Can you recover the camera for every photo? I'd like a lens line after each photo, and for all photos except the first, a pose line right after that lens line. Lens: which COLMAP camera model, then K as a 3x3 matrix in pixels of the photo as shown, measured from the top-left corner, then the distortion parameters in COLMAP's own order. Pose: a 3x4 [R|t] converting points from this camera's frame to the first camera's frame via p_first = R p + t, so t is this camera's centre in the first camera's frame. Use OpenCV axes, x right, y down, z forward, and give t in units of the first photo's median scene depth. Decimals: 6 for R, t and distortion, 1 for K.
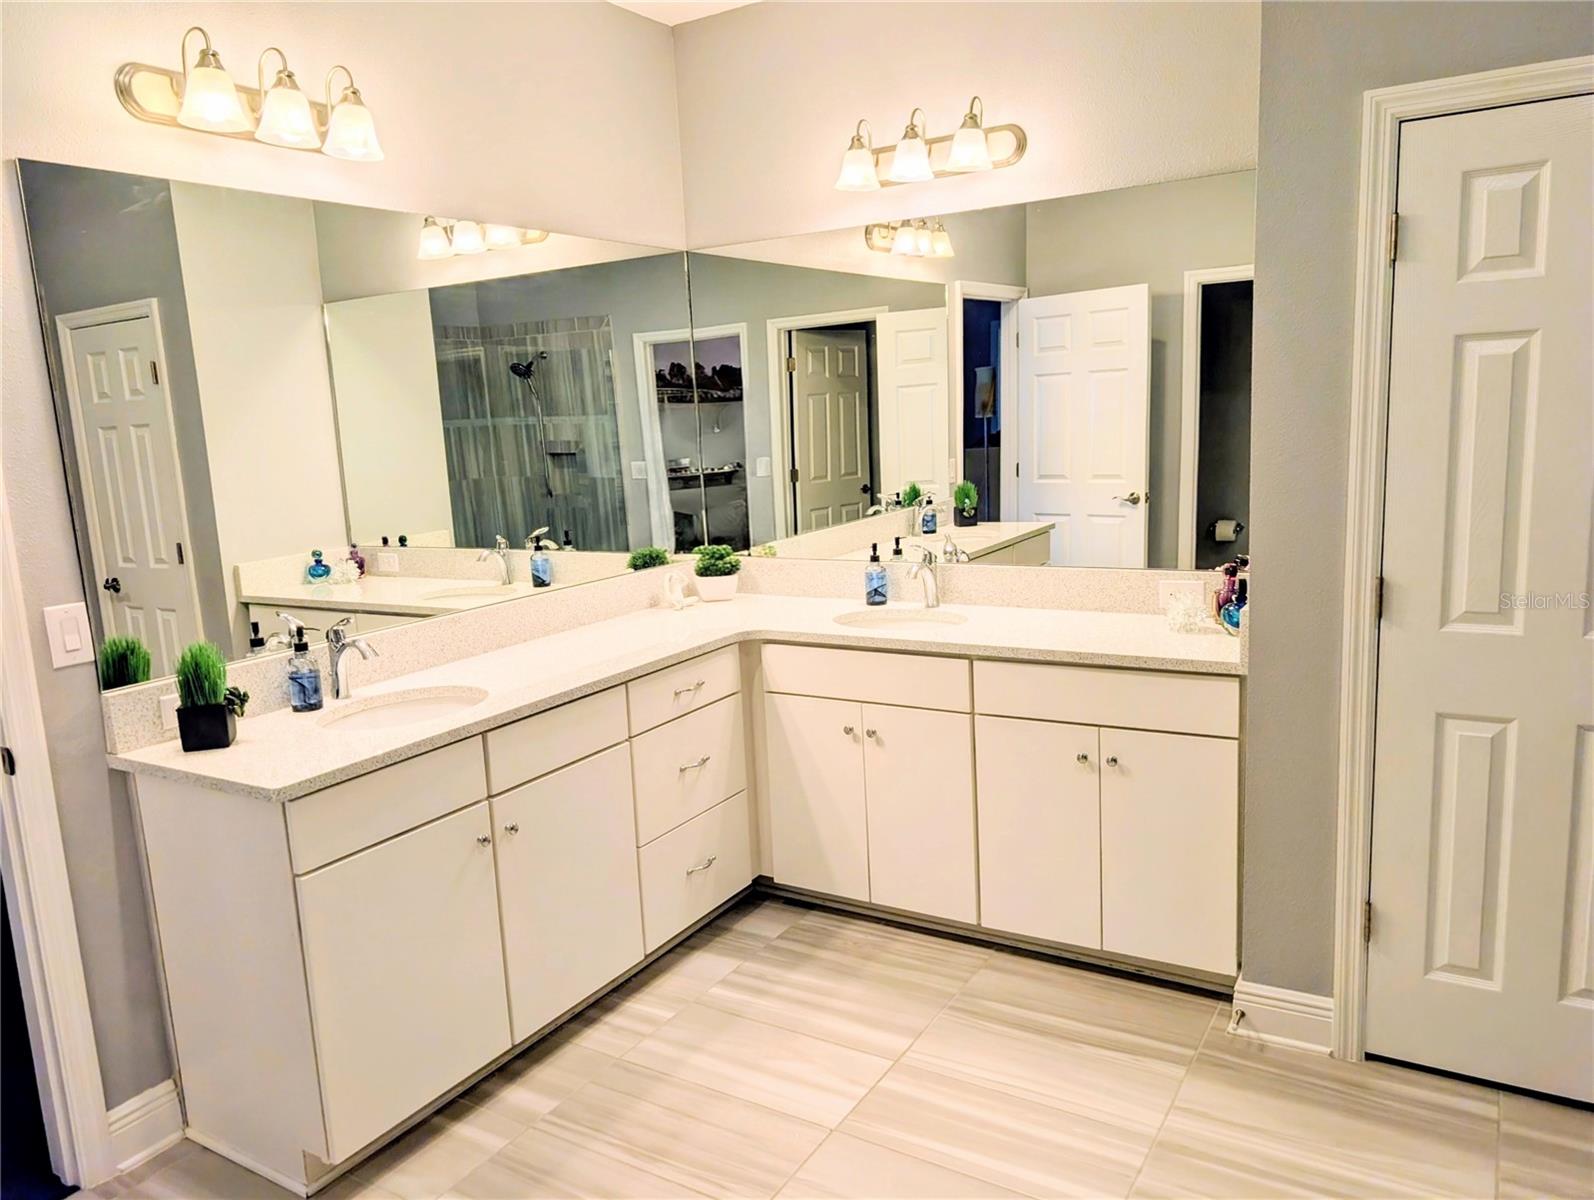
lens RADIAL K [[1135.5, 0, 797.6], [0, 1135.5, 600.5], [0, 0, 1]] dist [0.027479, -0.008840]
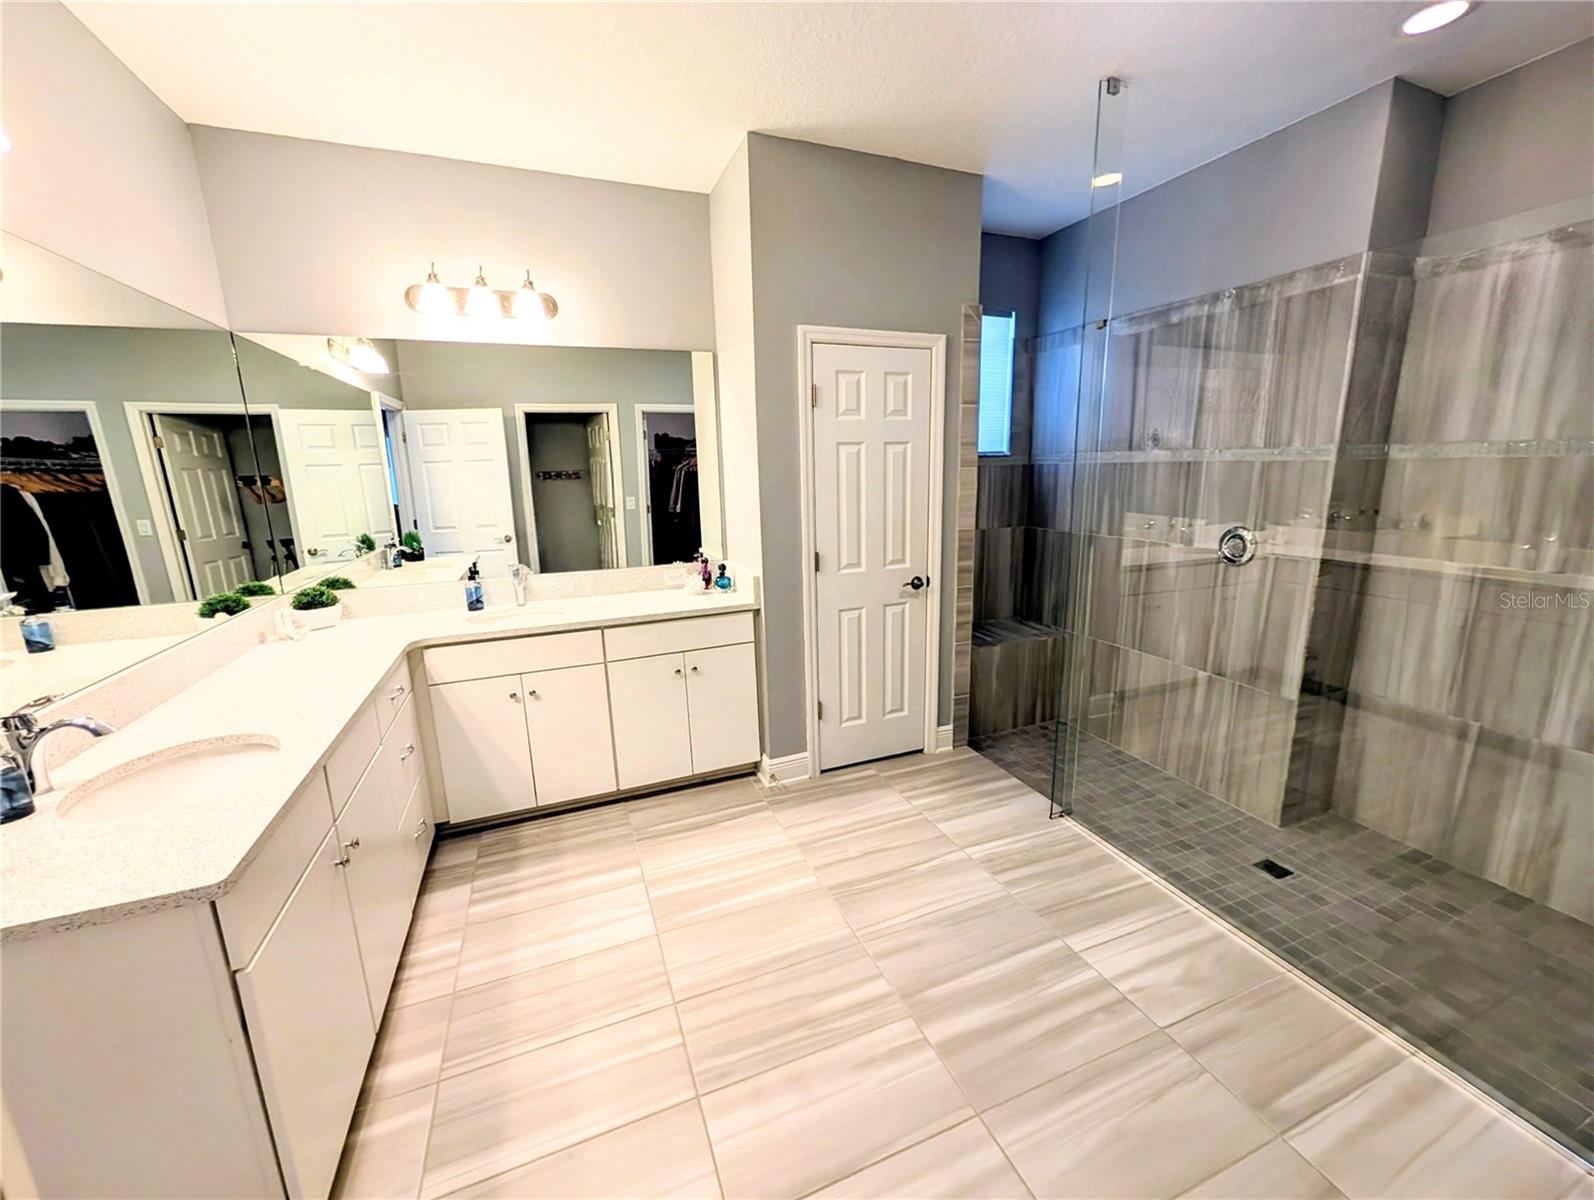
lens RADIAL K [[618.6, 0, 795.4], [0, 618.6, 598.1], [0, 0, 1]] dist [0.007934, -0.000089]
pose [[0.609975, -0.130825, 0.781547, -0.354034], [0.128391, 0.989562, 0.065439, -0.013297], [-0.781951, 0.060427, 0.620405, 0.240306]]
